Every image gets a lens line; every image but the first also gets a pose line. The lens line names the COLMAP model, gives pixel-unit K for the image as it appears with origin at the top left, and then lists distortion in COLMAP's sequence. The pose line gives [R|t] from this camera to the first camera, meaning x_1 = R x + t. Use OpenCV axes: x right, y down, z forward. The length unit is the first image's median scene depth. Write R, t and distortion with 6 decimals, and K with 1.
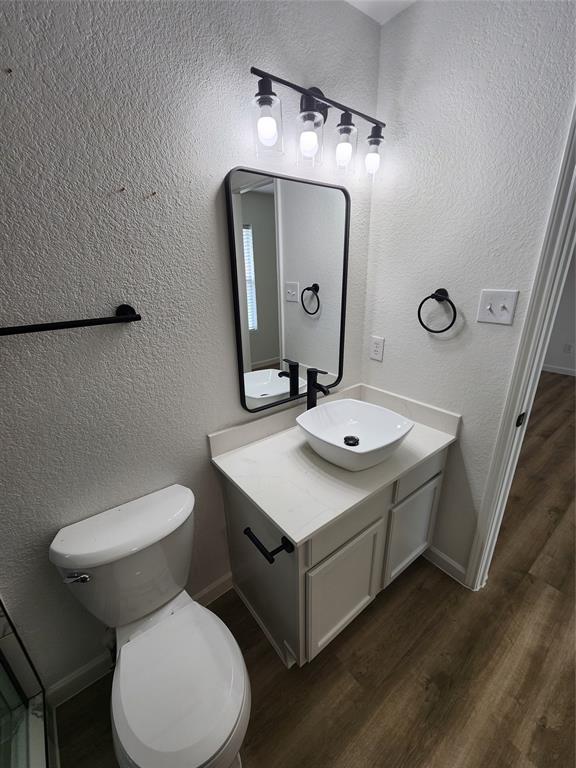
lens RADIAL K [[314.9, 0, 289.2], [0, 314.9, 387.4], [0, 0, 1]] dist [0.000453, -0.002096]
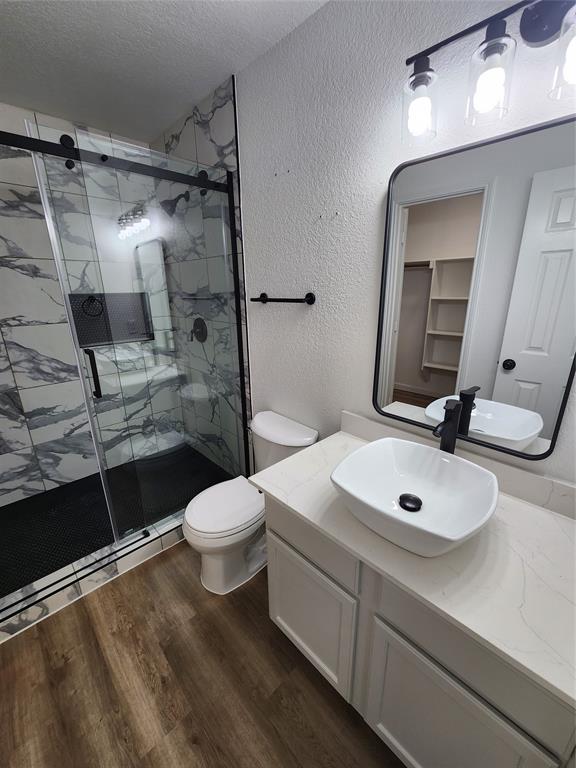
lens RADIAL K [[314.9, 0, 289.2], [0, 314.9, 387.4], [0, 0, 1]] dist [0.000453, -0.002096]
pose [[0.103570, 0.319405, -0.941941, 0.797490], [-0.344164, 0.900040, 0.267354, -0.168762], [0.933180, 0.296493, 0.203145, 0.552729]]
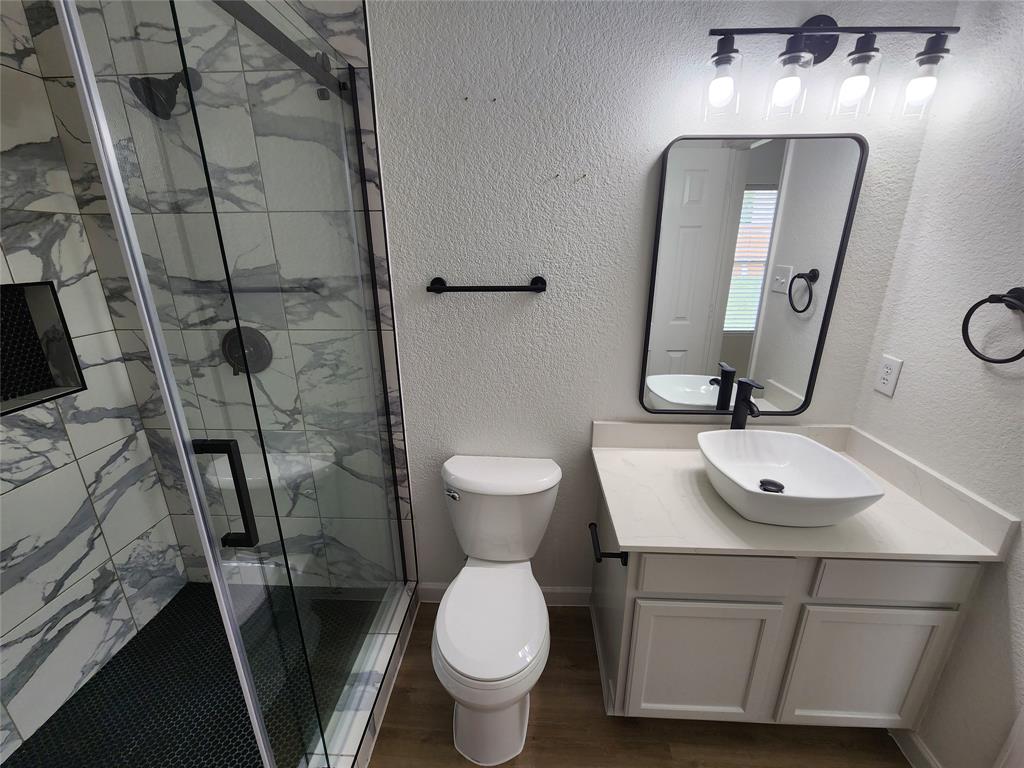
lens RADIAL K [[419.8, 0, 515.1], [0, 419.8, 382.3], [0, 0, 1]] dist [0.000453, -0.002096]
pose [[0.759271, 0.216727, -0.613625, 0.306190], [-0.240900, 0.969536, 0.044354, 0.040637], [0.604545, 0.114146, 0.788351, -0.134029]]
